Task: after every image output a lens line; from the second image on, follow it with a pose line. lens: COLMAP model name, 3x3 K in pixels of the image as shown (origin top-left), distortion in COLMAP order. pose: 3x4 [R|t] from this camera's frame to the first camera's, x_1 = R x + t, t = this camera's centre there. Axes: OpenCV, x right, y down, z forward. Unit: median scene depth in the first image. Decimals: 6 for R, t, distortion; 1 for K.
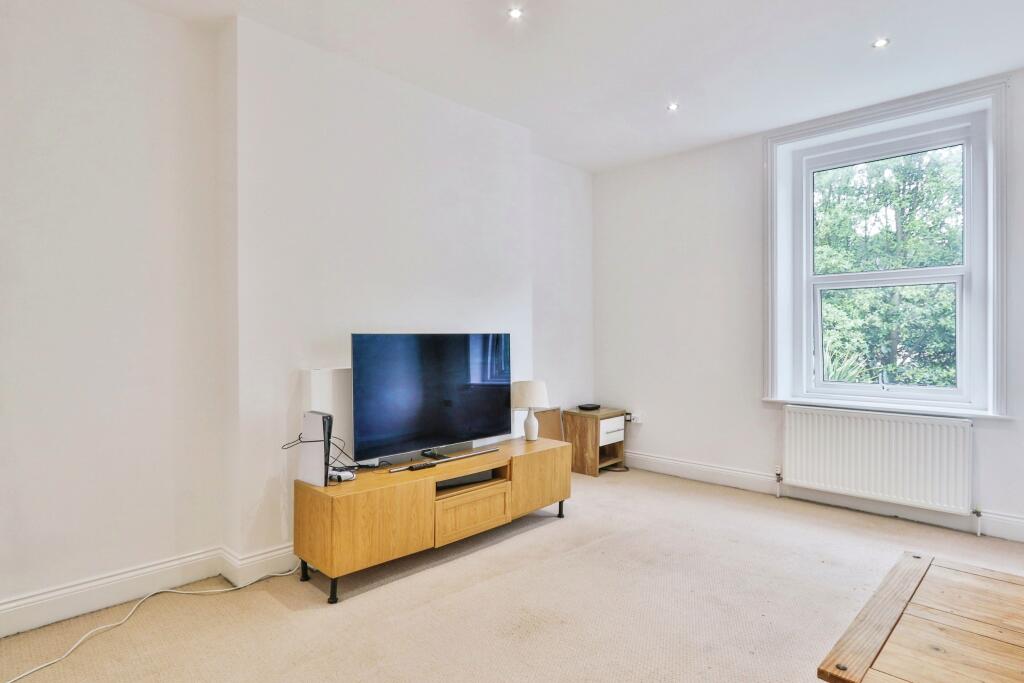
lens RADIAL K [[556.5, 0, 514.0], [0, 556.5, 337.3], [0, 0, 1]] dist [-0.020244, 0.006702]
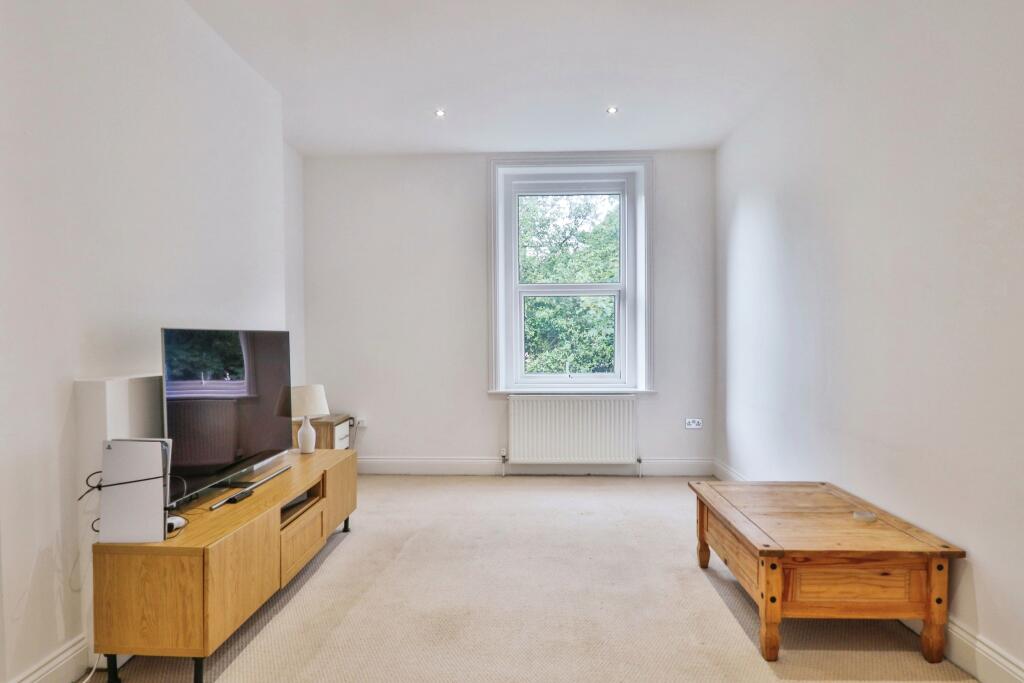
lens RADIAL K [[594.8, 0, 508.9], [0, 594.8, 348.8], [0, 0, 1]] dist [-0.009341, 0.000184]
pose [[0.736505, -0.013812, 0.676291, -0.386918], [0.006235, 0.999888, 0.013630, 0.009854], [-0.676403, -0.005822, 0.736508, 0.099663]]
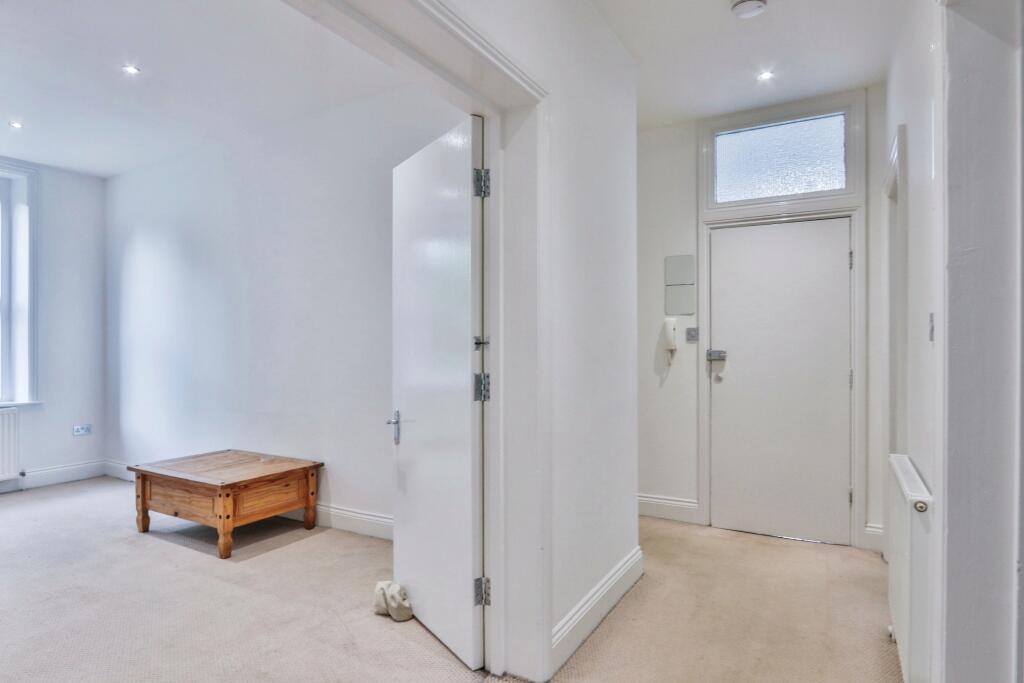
lens RADIAL K [[556.5, 0, 510.7], [0, 556.5, 345.1], [0, 0, 1]] dist [-0.020244, 0.006702]
pose [[-0.251618, 0.005238, 0.967812, -0.727131], [0.012624, 0.999918, -0.002130, 0.013091], [-0.967744, 0.011682, -0.251663, 0.145659]]
